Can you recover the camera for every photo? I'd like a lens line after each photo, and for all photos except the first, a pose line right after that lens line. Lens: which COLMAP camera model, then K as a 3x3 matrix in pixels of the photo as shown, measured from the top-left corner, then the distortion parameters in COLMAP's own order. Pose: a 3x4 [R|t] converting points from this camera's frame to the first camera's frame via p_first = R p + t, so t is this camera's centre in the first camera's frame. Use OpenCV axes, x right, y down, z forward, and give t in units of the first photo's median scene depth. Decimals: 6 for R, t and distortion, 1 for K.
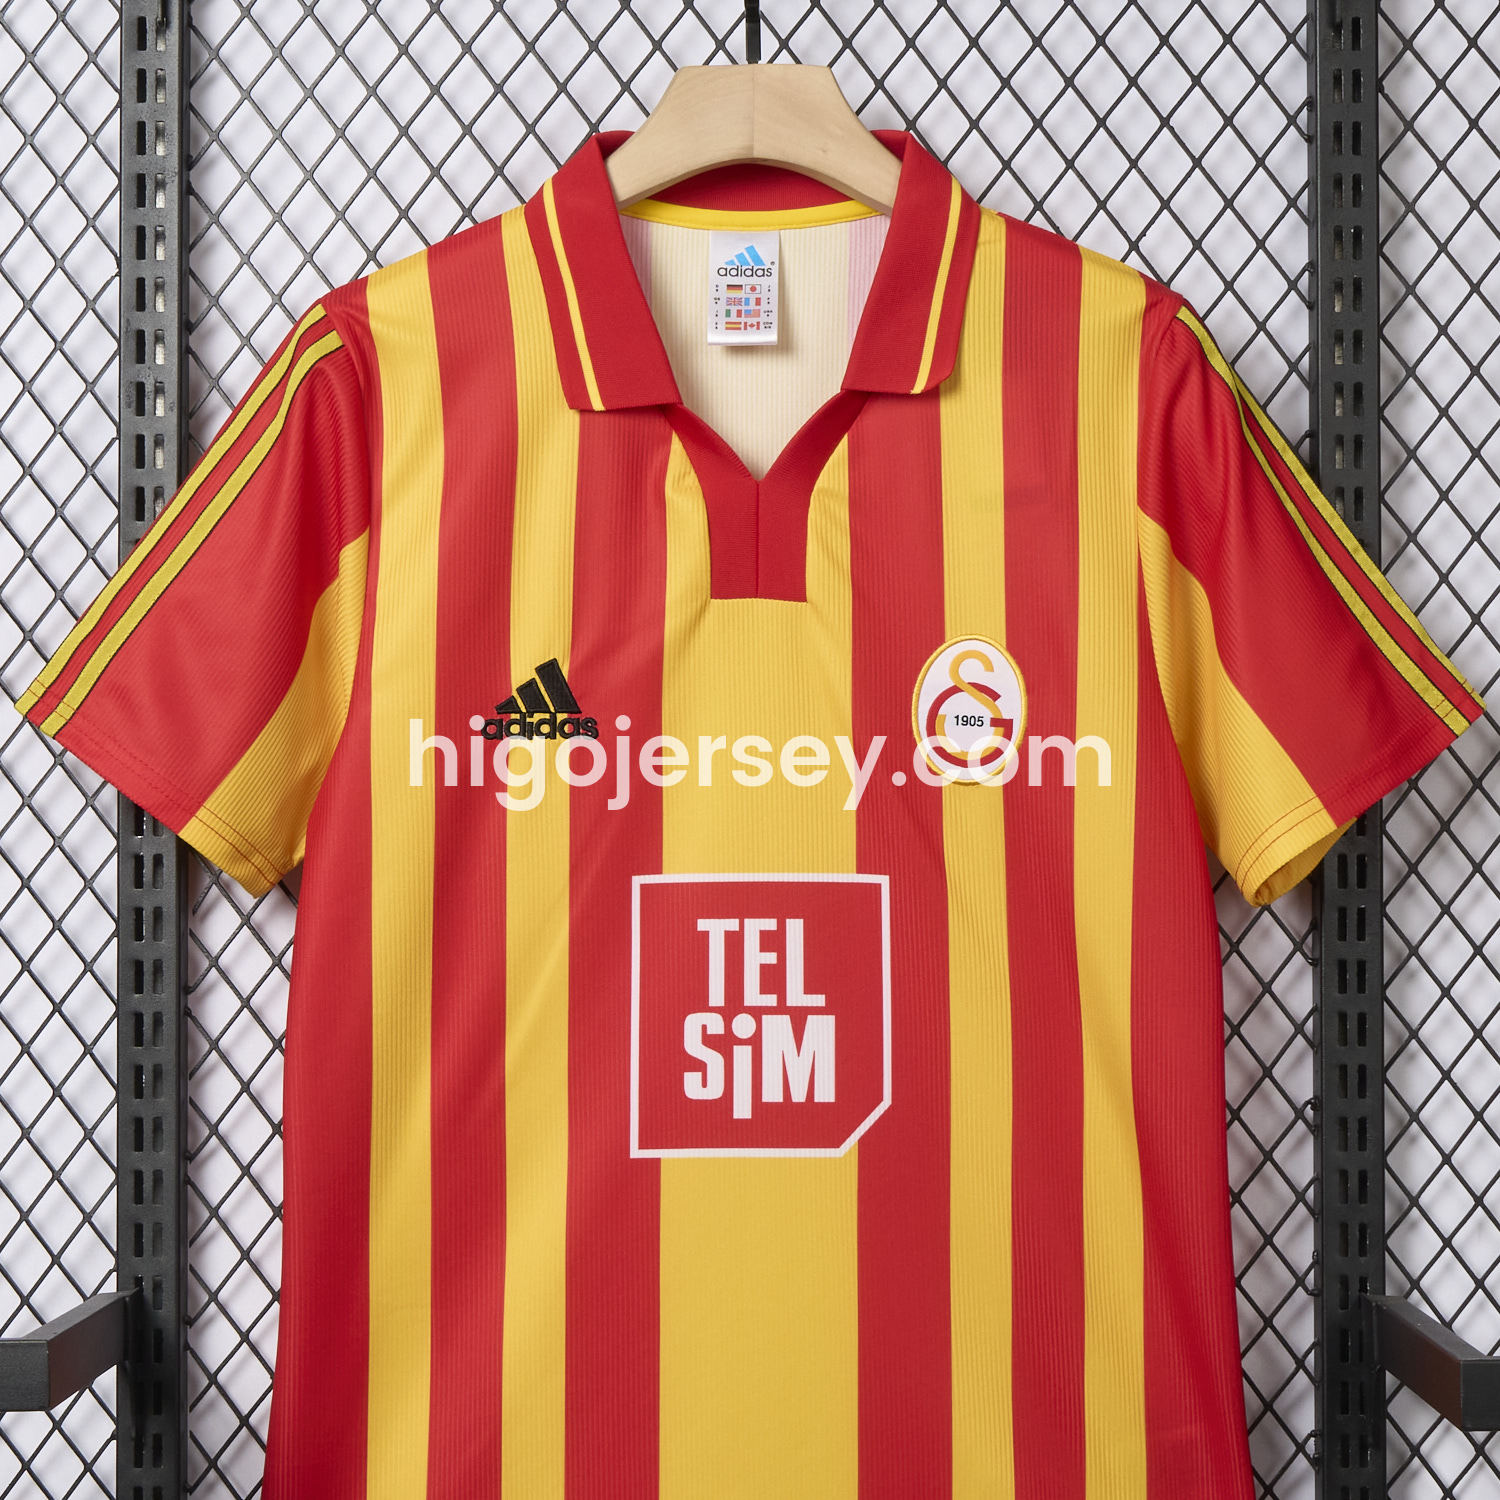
lens RADIAL K [[2764.2, 0, 745.4], [0, 2764.2, 750.8], [0, 0, 1]] dist [0.004747, 0.000000]
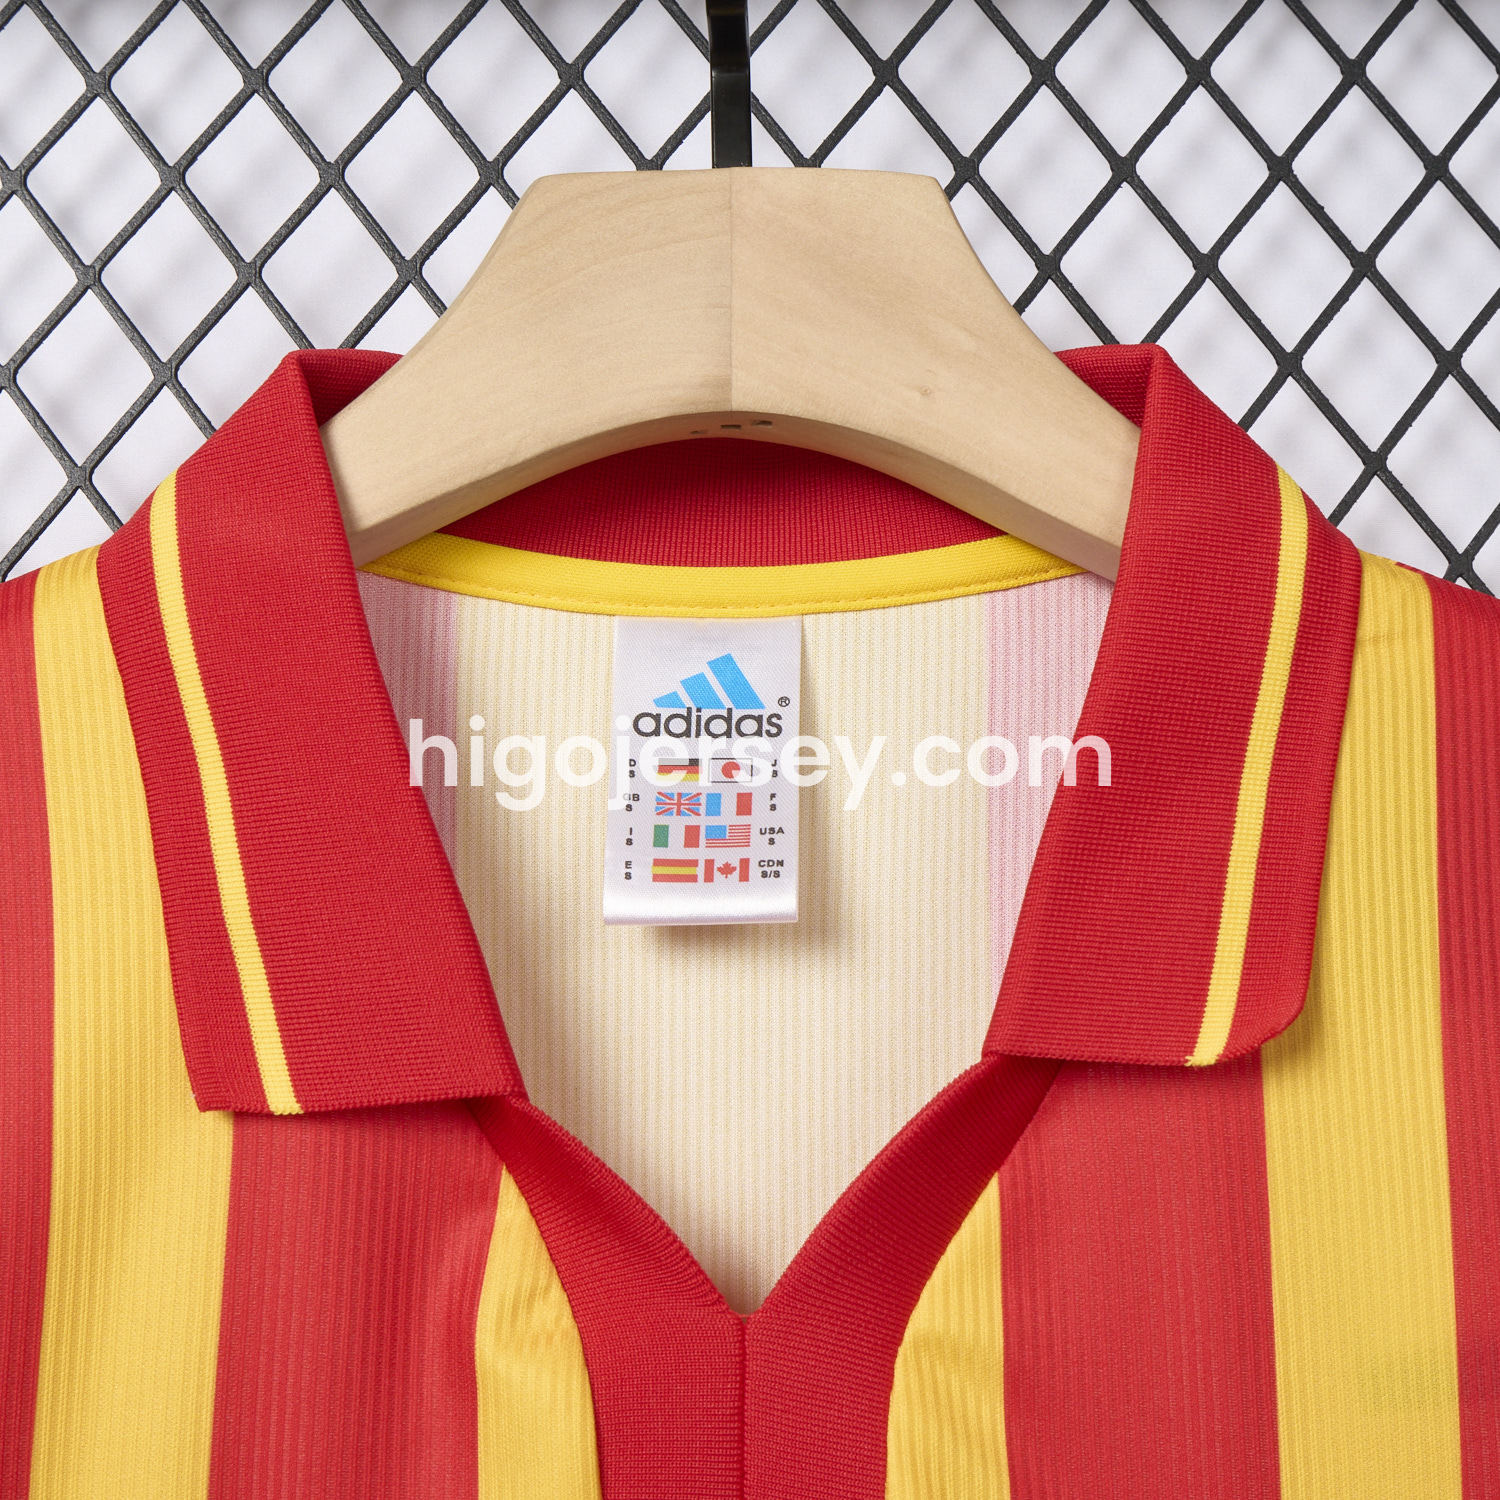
lens RADIAL K [[2764.2, 0, 750.2], [0, 2764.2, 750.9], [0, 0, 1]] dist [0.004747, 0.000000]
pose [[0.999999, -0.000809, 0.000767, 0.005317], [0.000936, 0.983100, -0.183065, -0.106276], [-0.000606, 0.183065, 0.983101, 0.662606]]
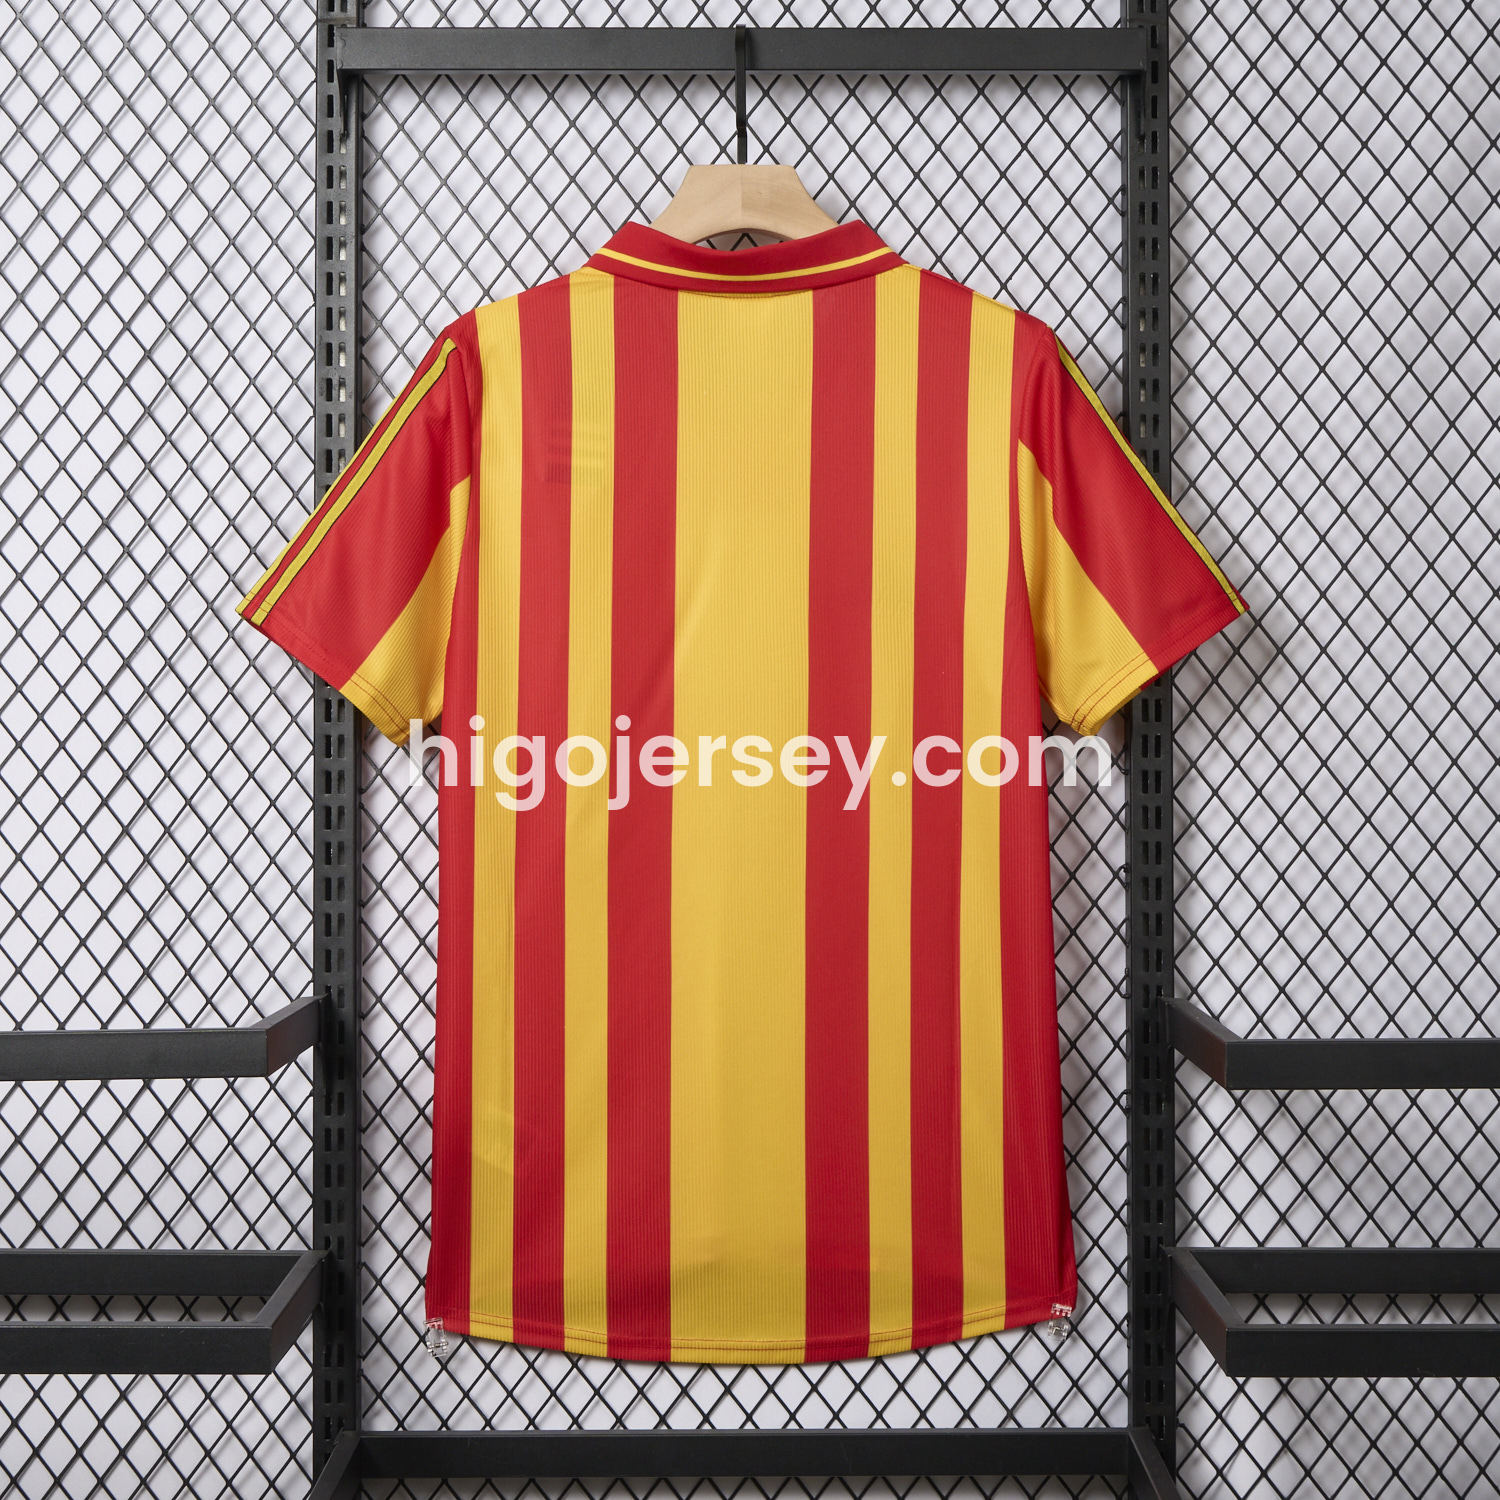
lens RADIAL K [[2764.2, 0, 754.6], [0, 2764.2, 751.2], [0, 0, 1]] dist [0.004747, 0.000000]
pose [[0.999995, -0.000103, 0.003193, 0.003017], [0.000104, 1.000000, -0.000145, 0.065397], [-0.003193, 0.000145, 0.999995, -0.472863]]
